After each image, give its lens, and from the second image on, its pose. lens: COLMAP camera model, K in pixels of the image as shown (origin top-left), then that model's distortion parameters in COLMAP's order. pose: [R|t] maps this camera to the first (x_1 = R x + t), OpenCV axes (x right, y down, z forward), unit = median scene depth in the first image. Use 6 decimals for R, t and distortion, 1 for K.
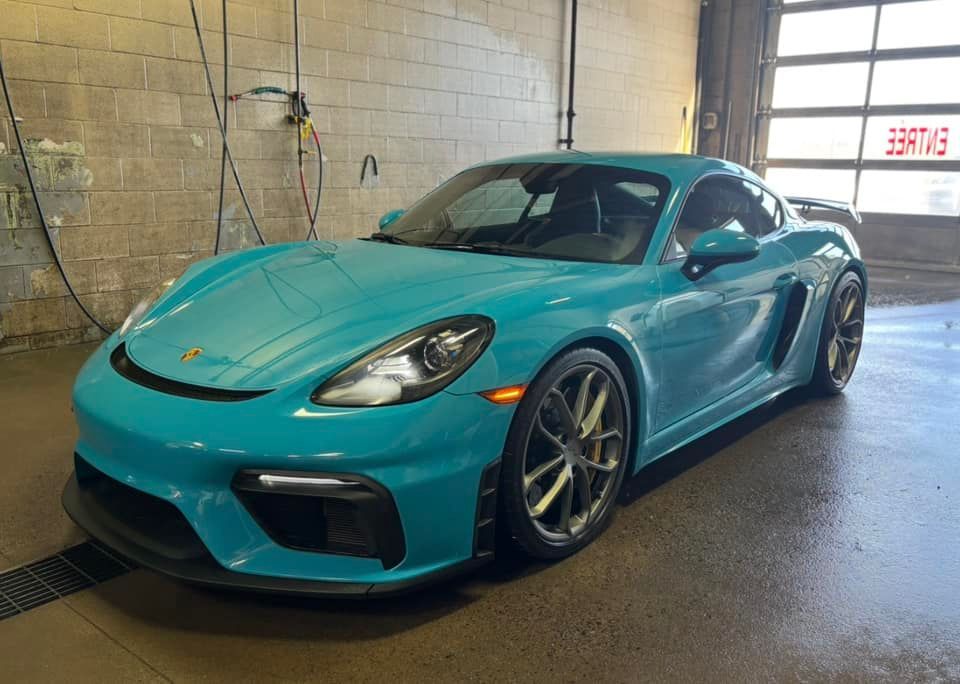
lens RADIAL K [[819.0, 0, 462.1], [0, 819.0, 342.9], [0, 0, 1]] dist [-0.001924, 0.002925]
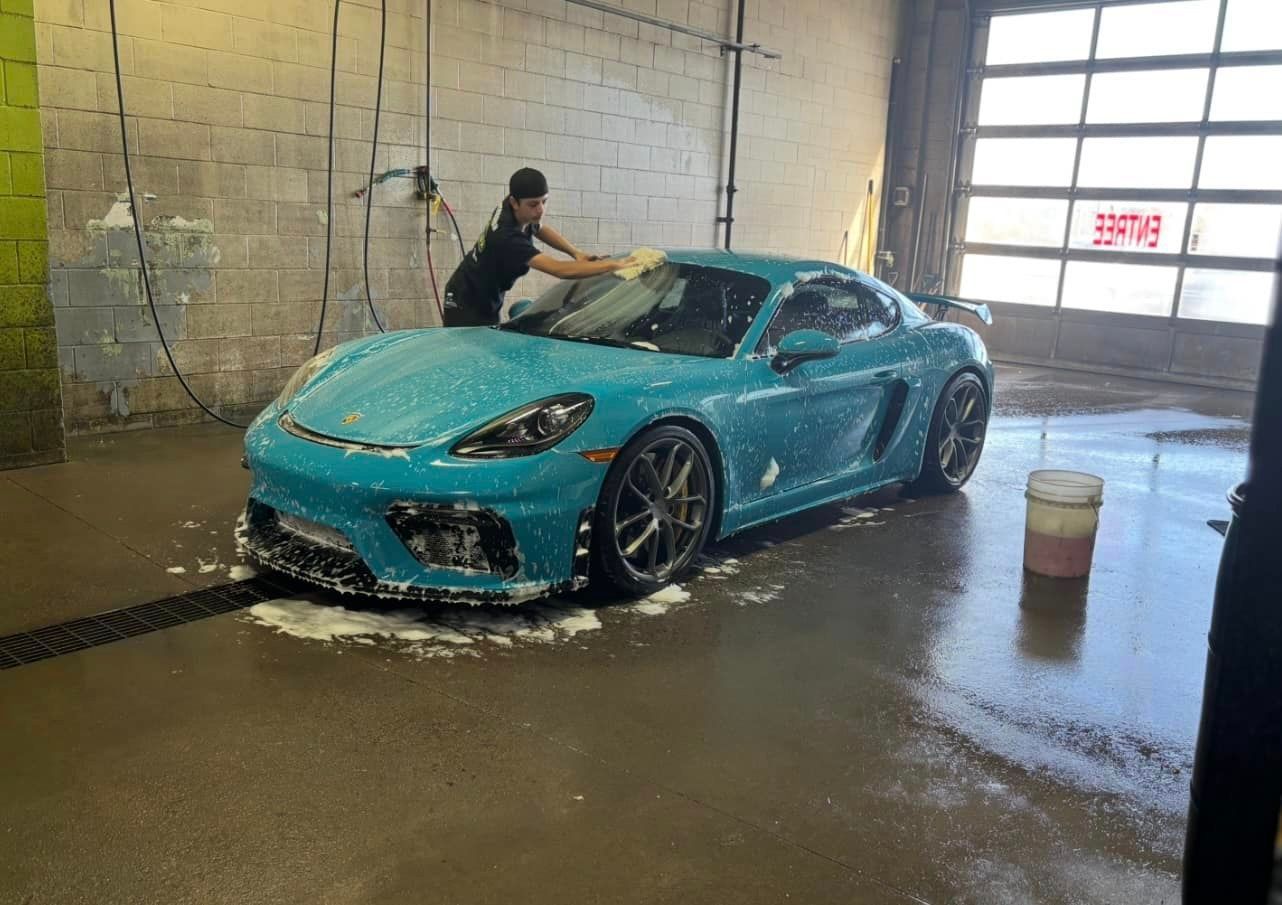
lens RADIAL K [[1091.4, 0, 639.5], [0, 1091.4, 469.7], [0, 0, 1]] dist [0.010113, 0.000093]
pose [[0.999479, 0.027838, 0.016328, 0.036947], [-0.027959, 0.999583, 0.007248, 0.030590], [-0.016120, -0.007701, 0.999840, -0.304641]]
